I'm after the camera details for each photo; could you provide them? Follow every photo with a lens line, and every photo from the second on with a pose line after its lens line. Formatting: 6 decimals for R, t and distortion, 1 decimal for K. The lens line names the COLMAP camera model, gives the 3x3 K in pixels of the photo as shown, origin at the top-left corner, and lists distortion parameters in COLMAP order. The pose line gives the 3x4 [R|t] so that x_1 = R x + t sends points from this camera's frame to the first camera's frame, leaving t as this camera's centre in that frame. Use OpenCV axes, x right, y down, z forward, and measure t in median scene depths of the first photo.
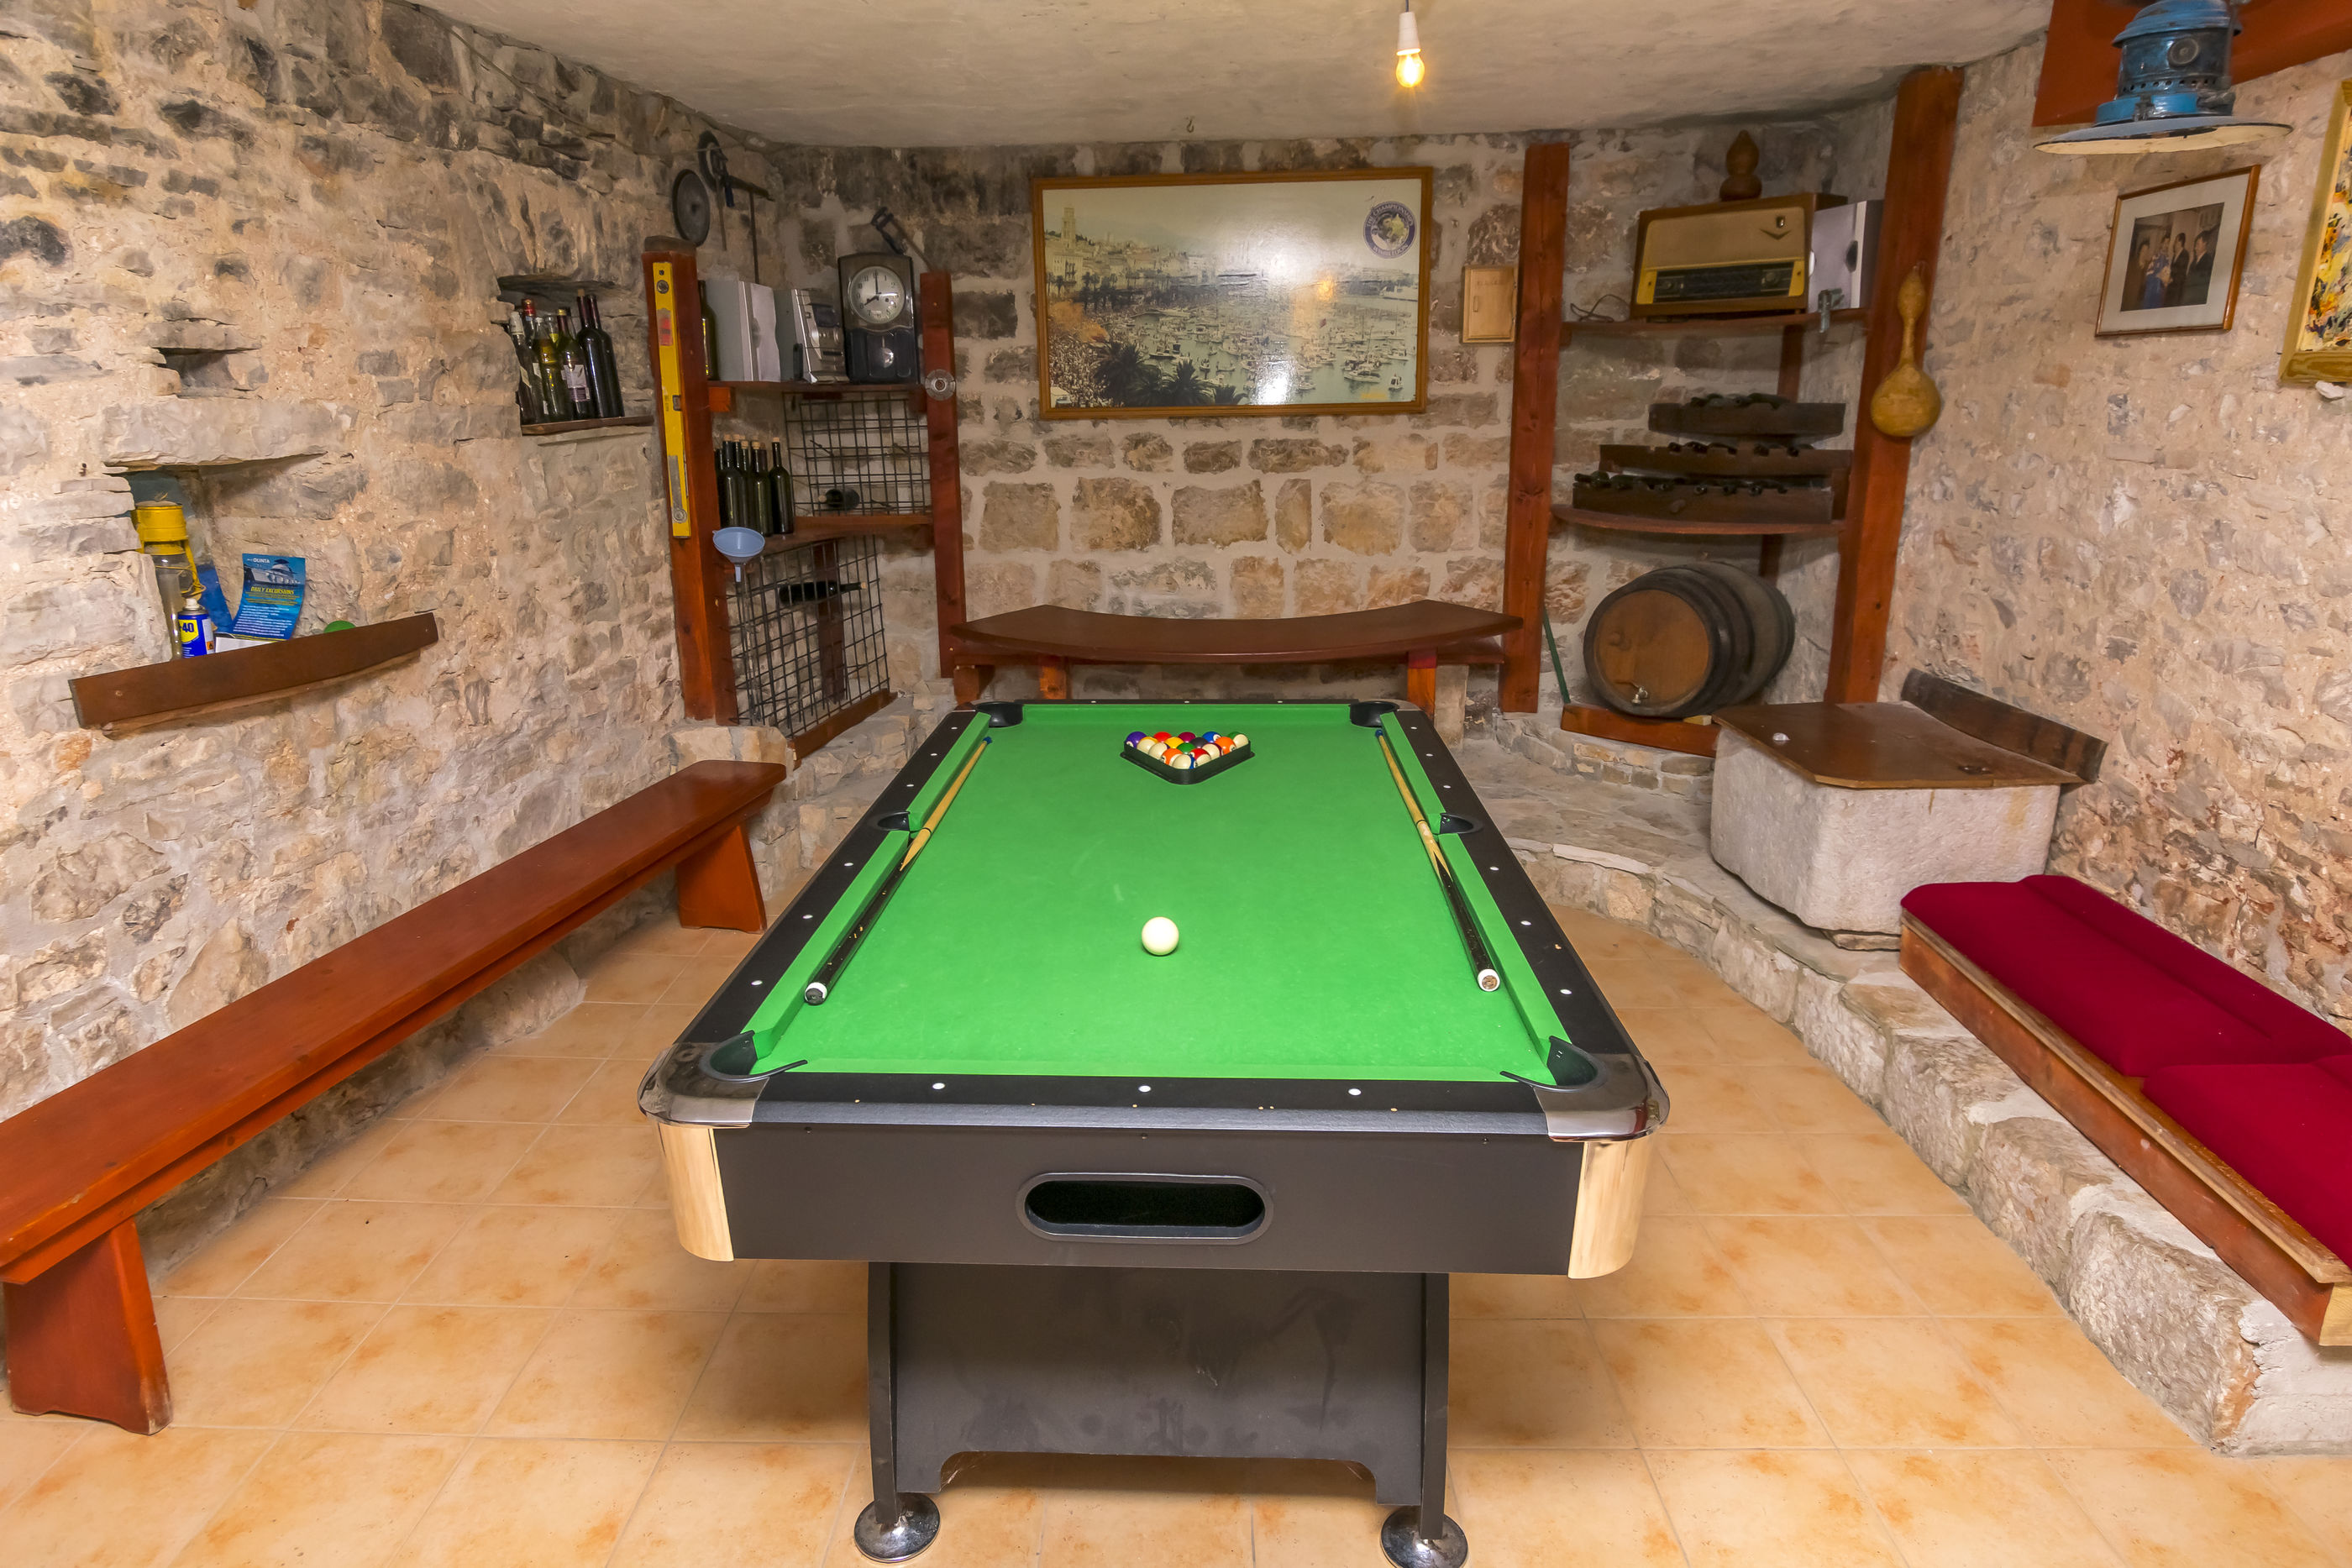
lens RADIAL K [[1484.9, 0, 1171.9], [0, 1484.9, 784.4], [0, 0, 1]] dist [0.001654, -0.003572]
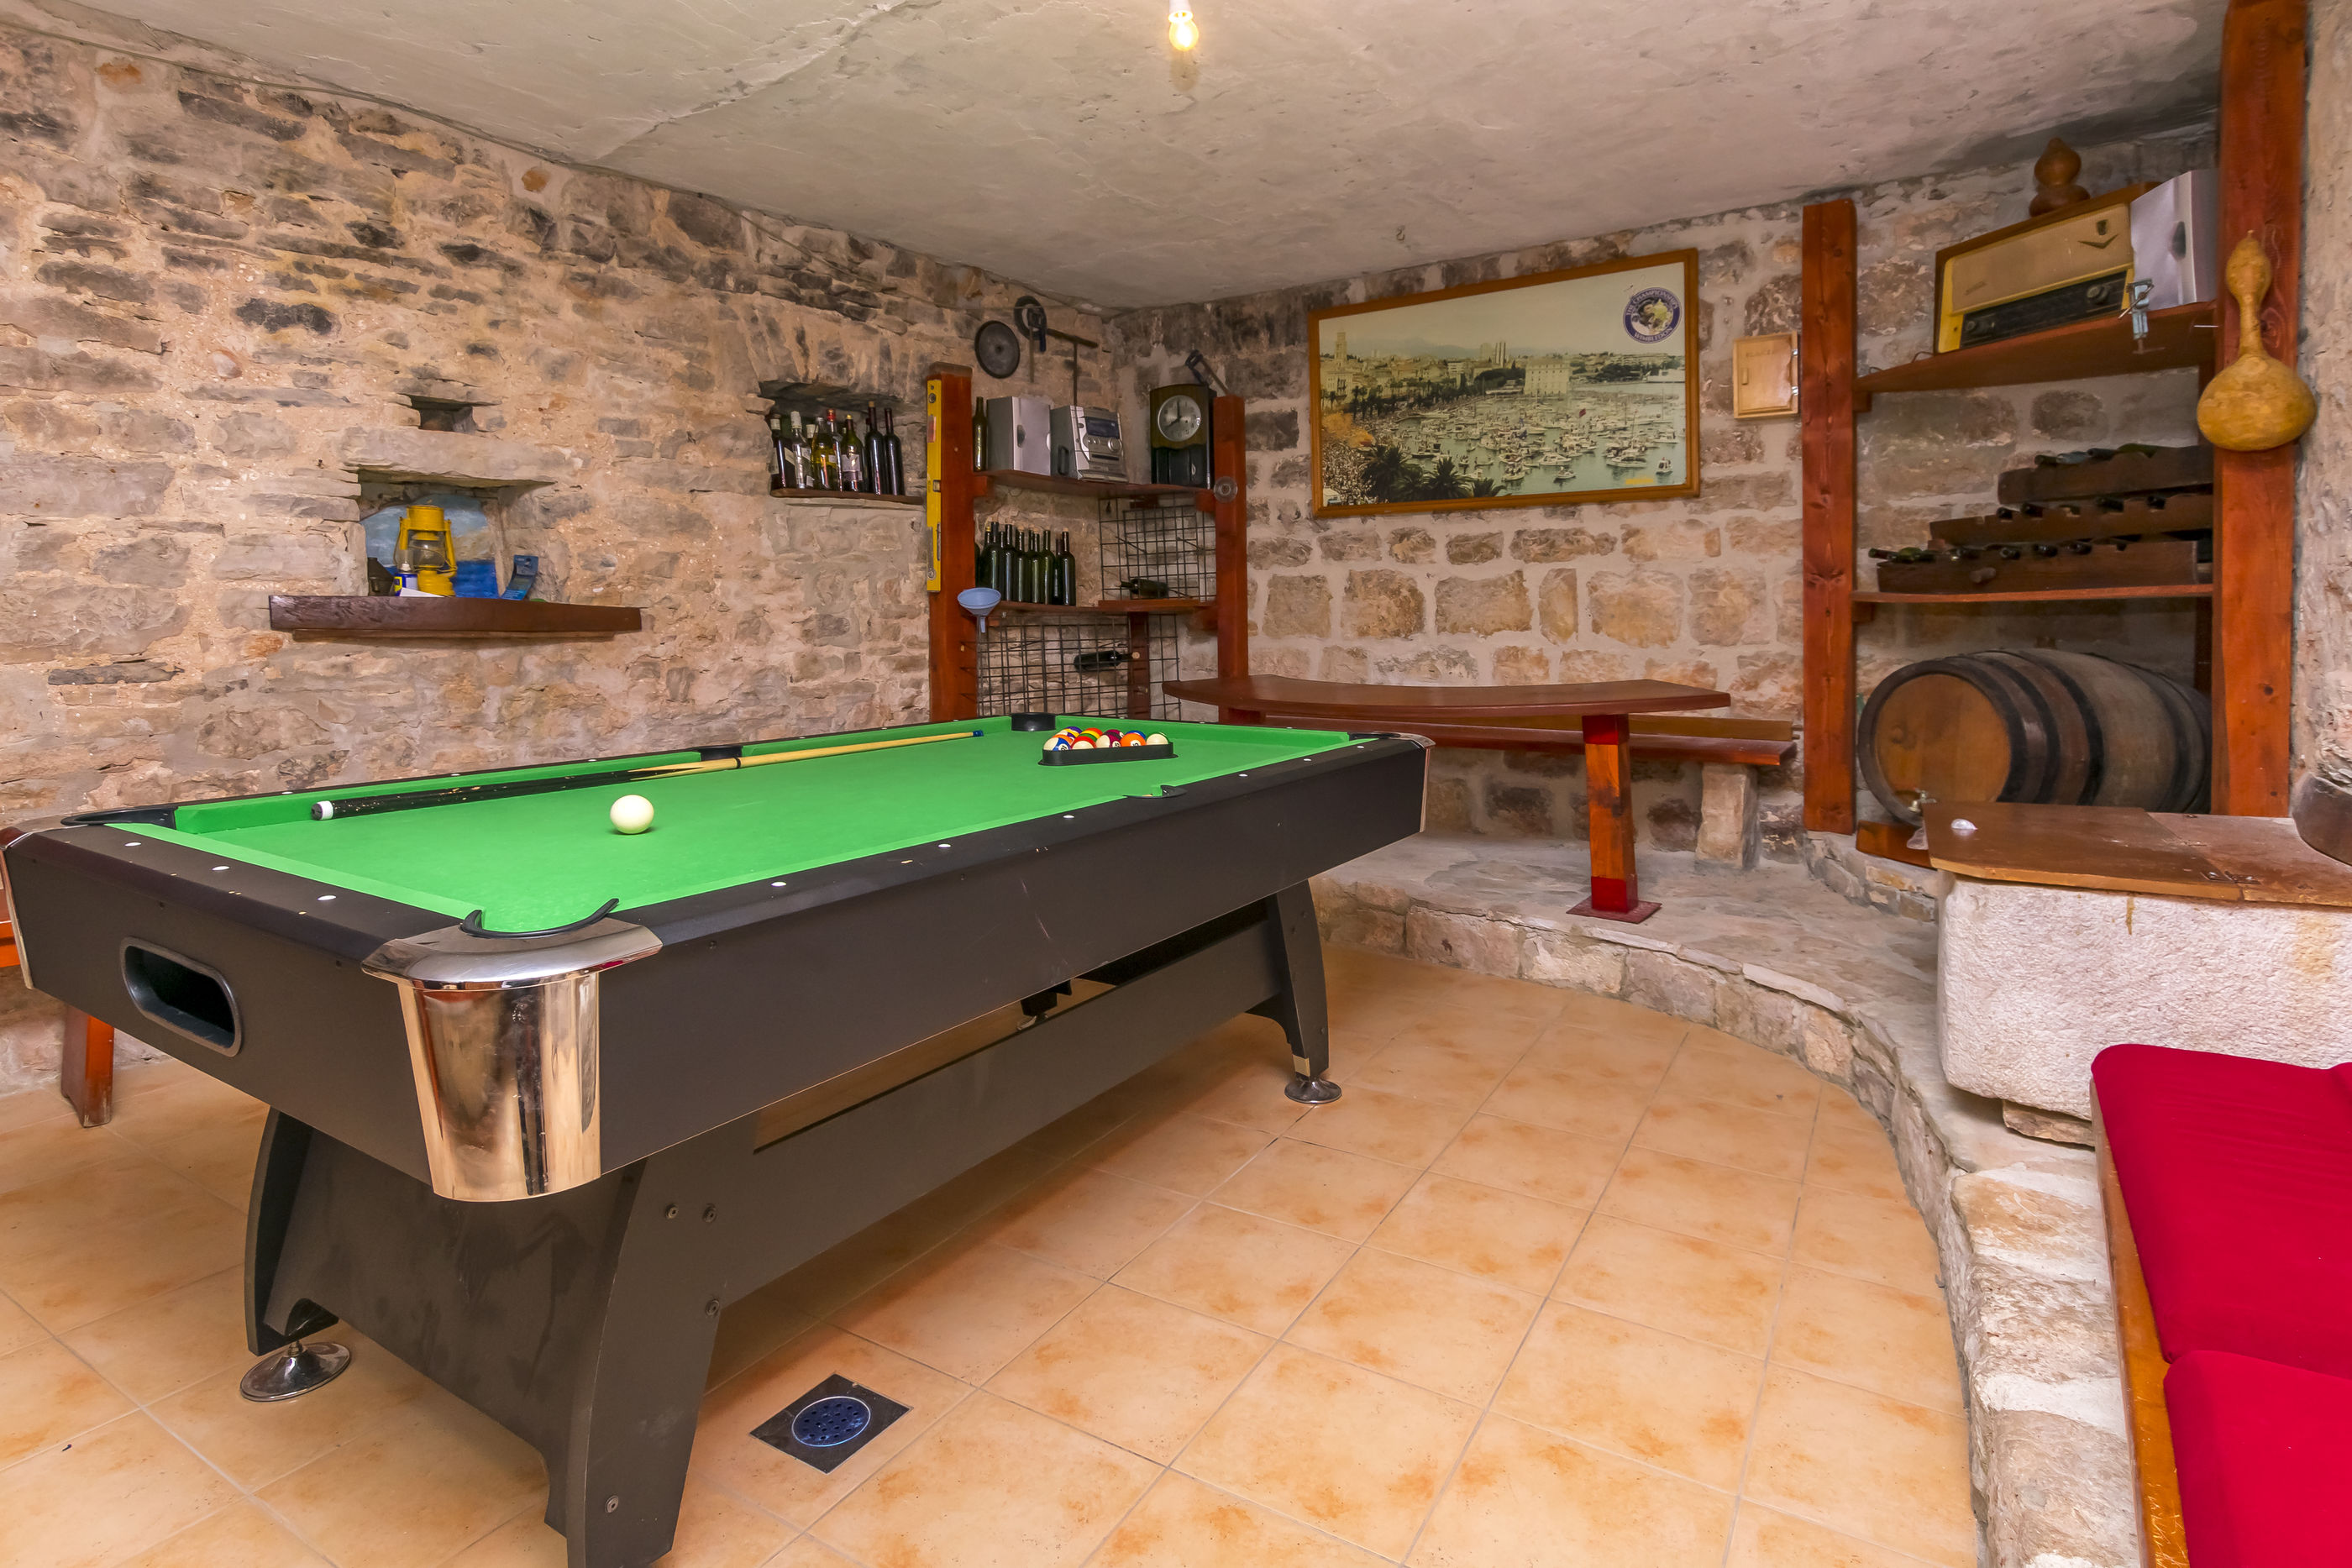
lens RADIAL K [[1247.2, 0, 1152.8], [0, 1247.2, 651.9], [0, 0, 1]] dist [0.005384, 0.000931]
pose [[0.843917, 0.014953, -0.536265, 0.360484], [-0.140670, 0.970803, -0.194303, 0.054837], [0.517702, 0.239412, 0.821381, 0.238441]]
